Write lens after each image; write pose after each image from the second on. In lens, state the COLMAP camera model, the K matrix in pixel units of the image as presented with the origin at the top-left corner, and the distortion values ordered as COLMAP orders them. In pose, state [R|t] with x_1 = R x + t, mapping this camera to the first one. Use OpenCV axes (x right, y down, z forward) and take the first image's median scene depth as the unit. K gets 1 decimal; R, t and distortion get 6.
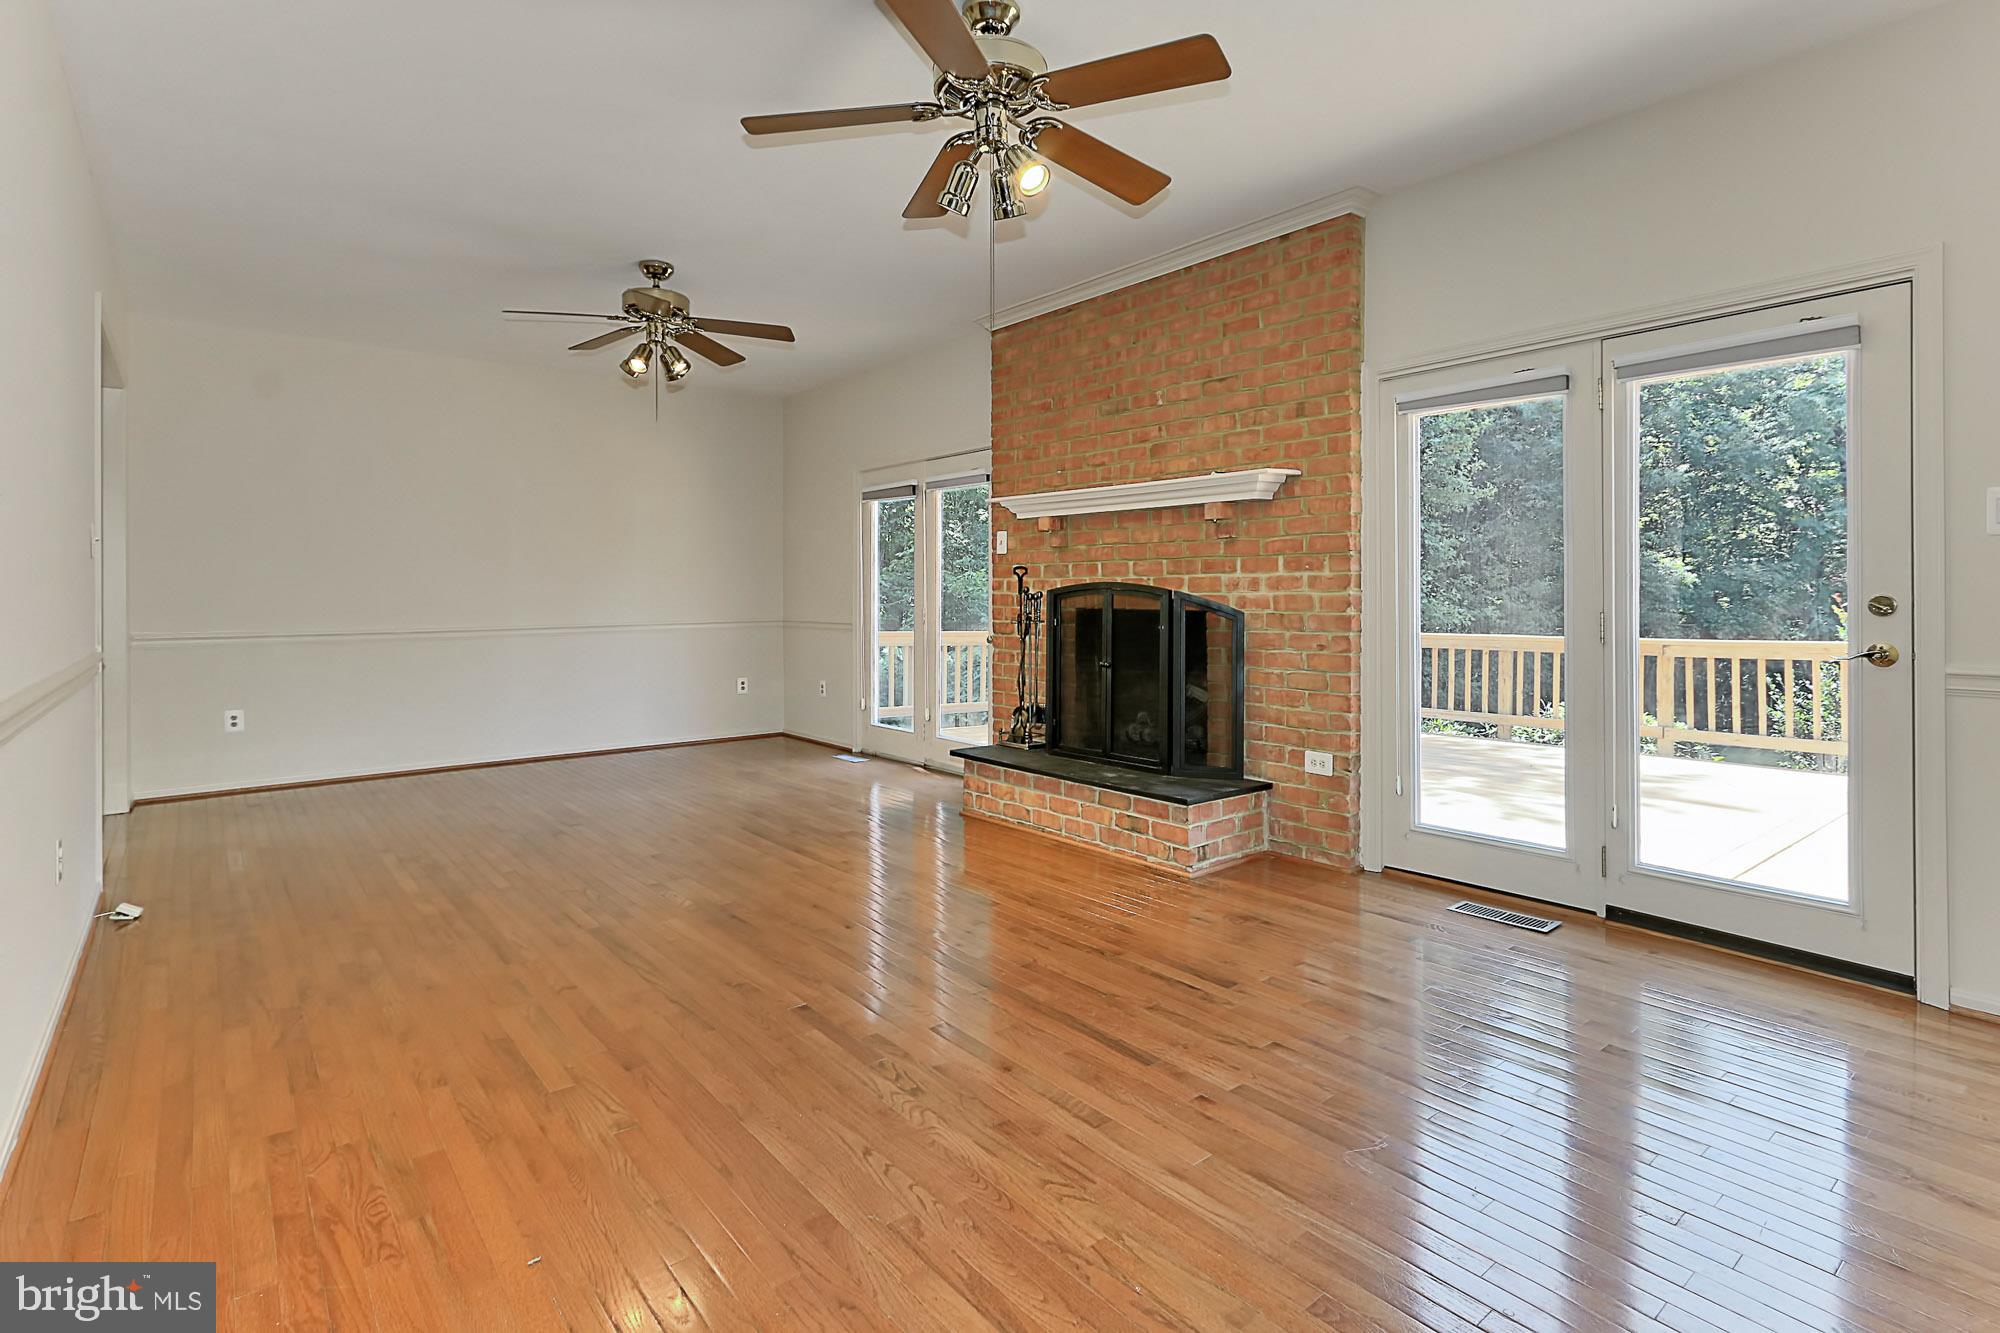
lens RADIAL K [[963.8, 0, 1009.4], [0, 963.8, 606.4], [0, 0, 1]] dist [0.010411, 0.002130]
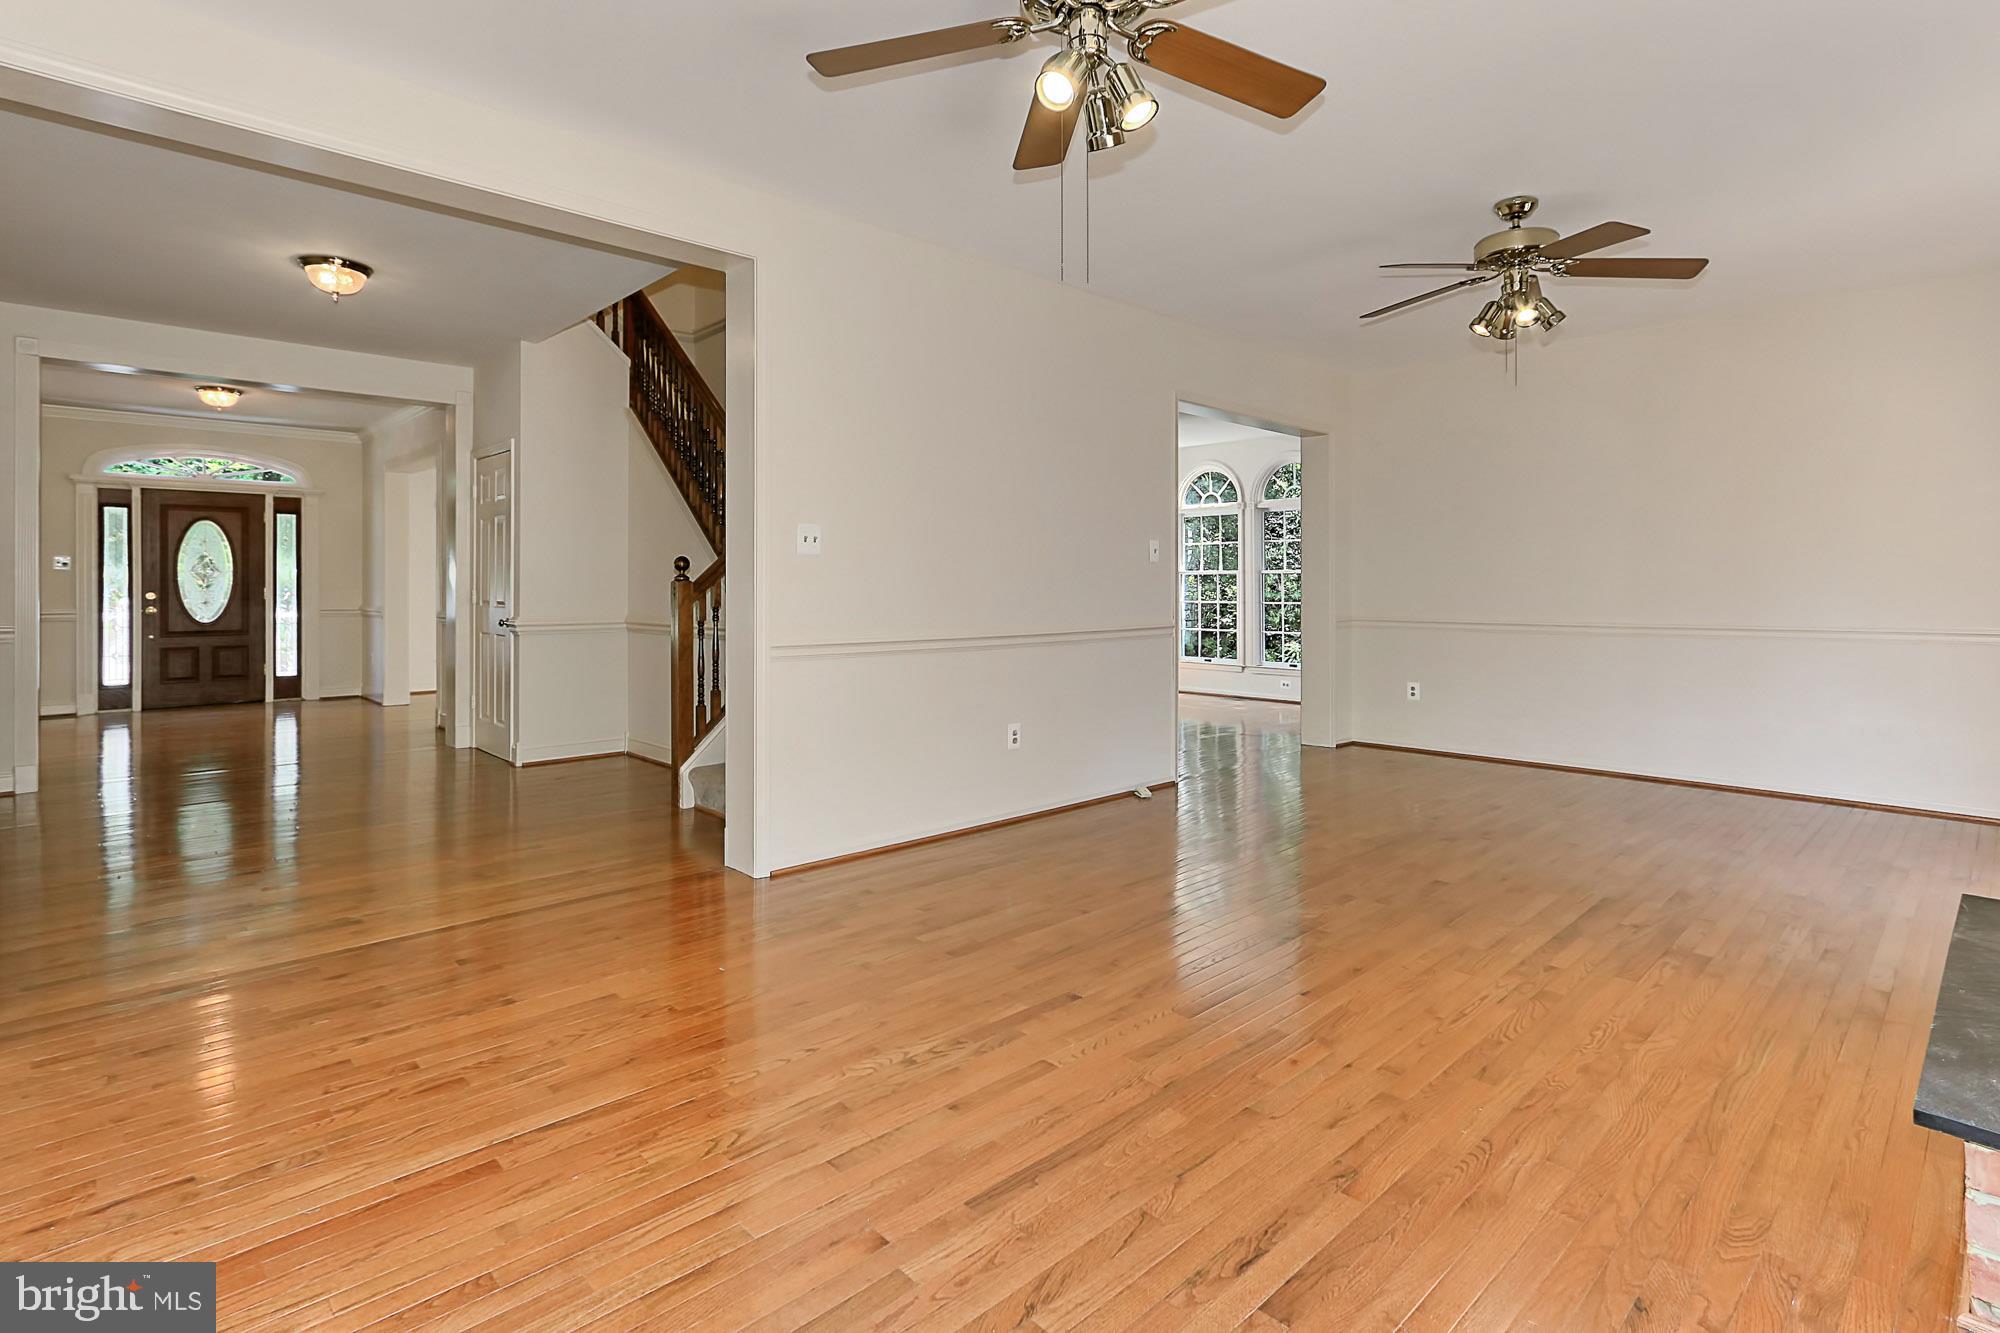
lens RADIAL K [[963.8, 0, 976.2], [0, 963.8, 592.0], [0, 0, 1]] dist [0.010411, 0.002130]
pose [[0.062297, -0.001316, -0.998057, 0.568460], [-0.015491, 0.999877, -0.002285, -0.002407], [0.997937, 0.015603, 0.062269, 0.598839]]
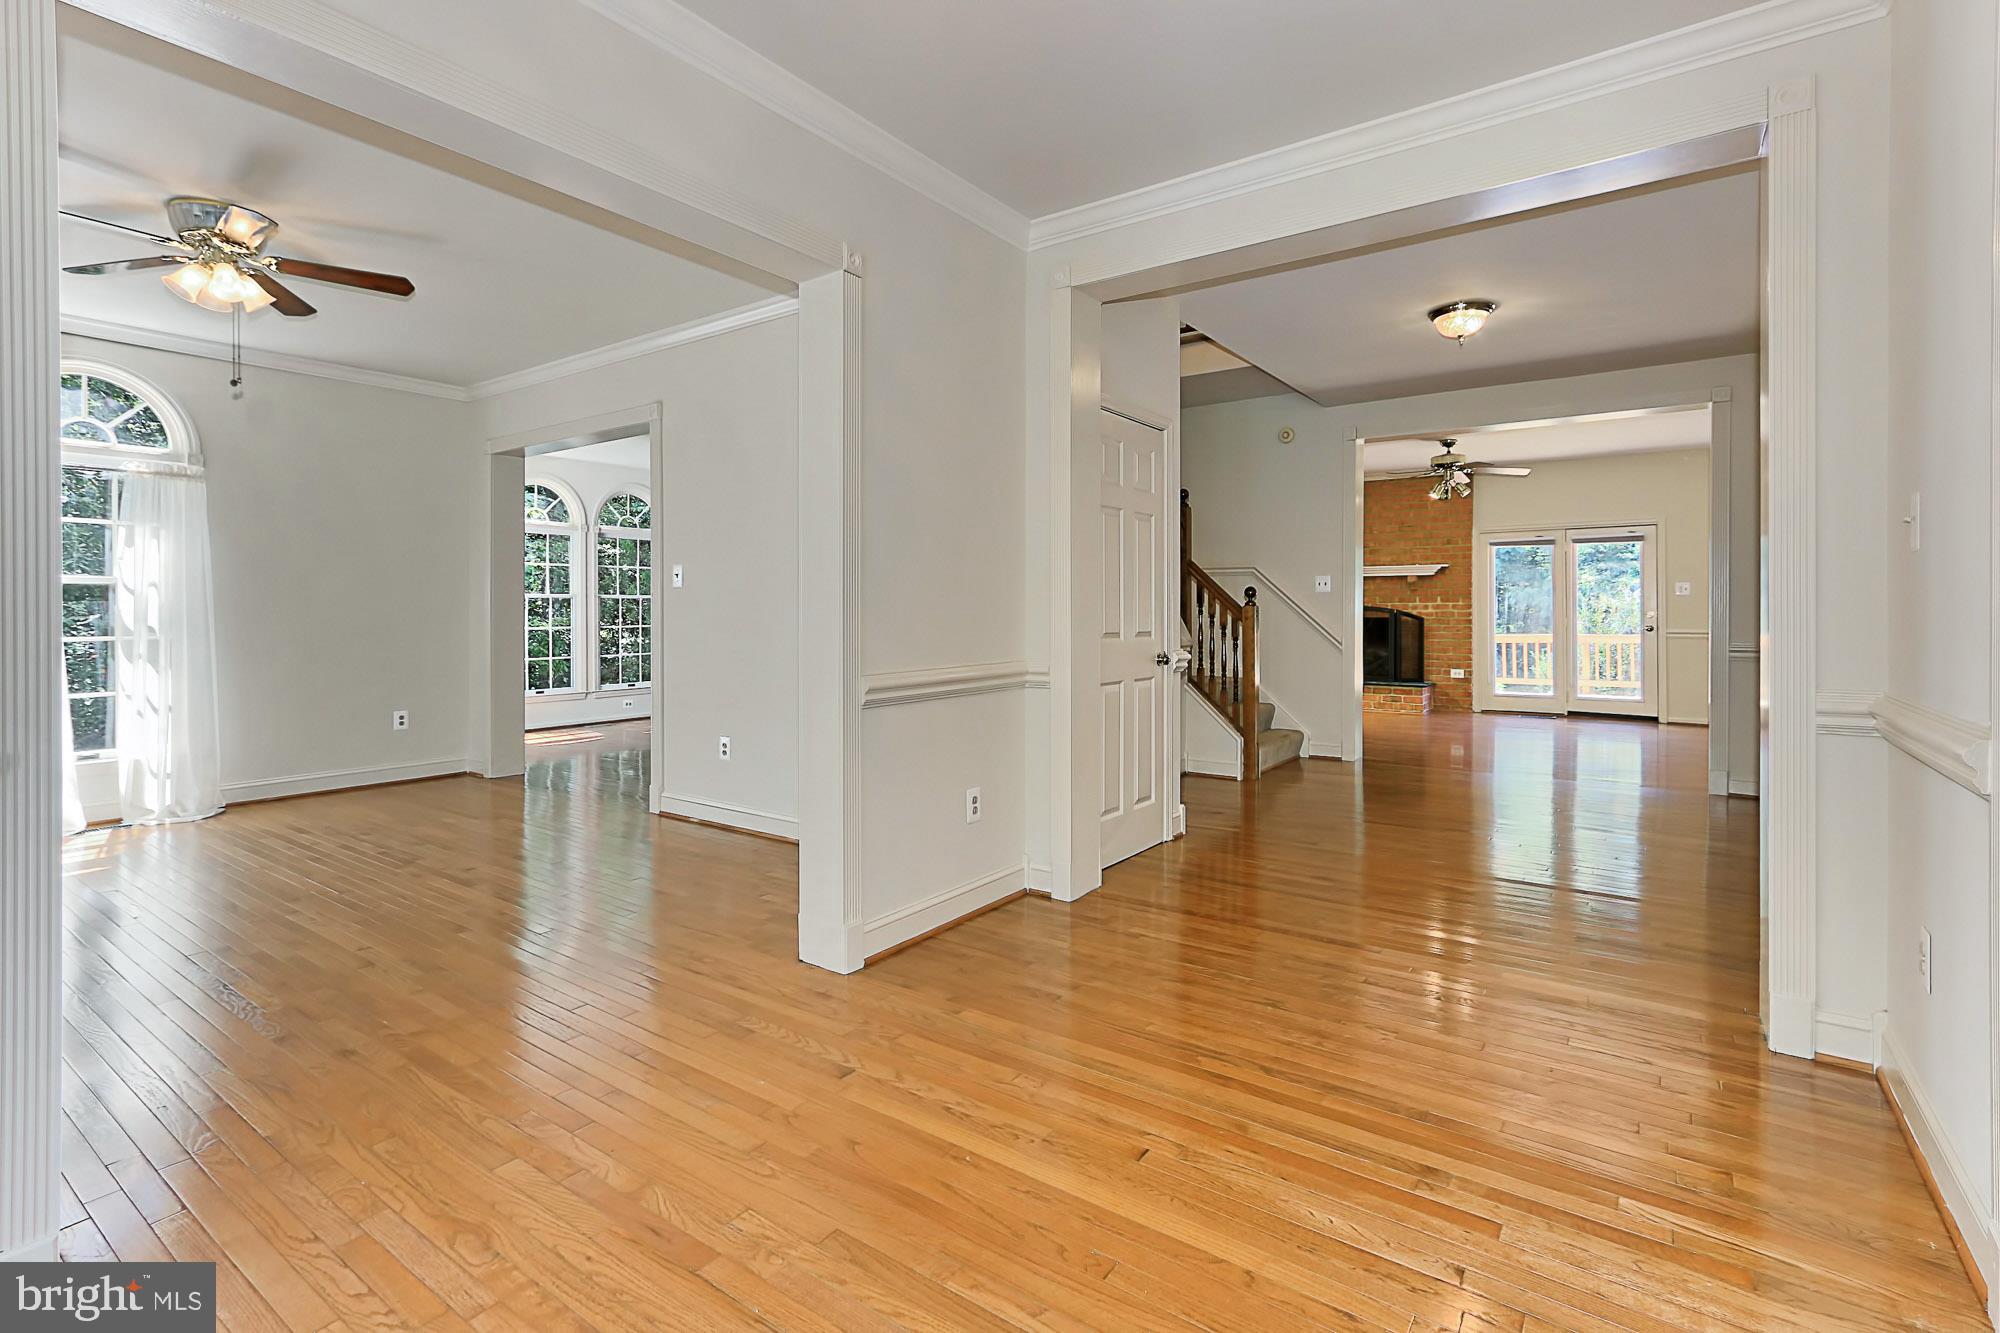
lens RADIAL K [[963.8, 0, 940.4], [0, 963.8, 618.3], [0, 0, 1]] dist [0.010411, 0.002130]
pose [[0.970781, -0.008162, 0.239830, -2.099601], [0.008841, 0.999959, -0.001755, -0.000114], [-0.239806, 0.003824, 0.970813, -1.548067]]
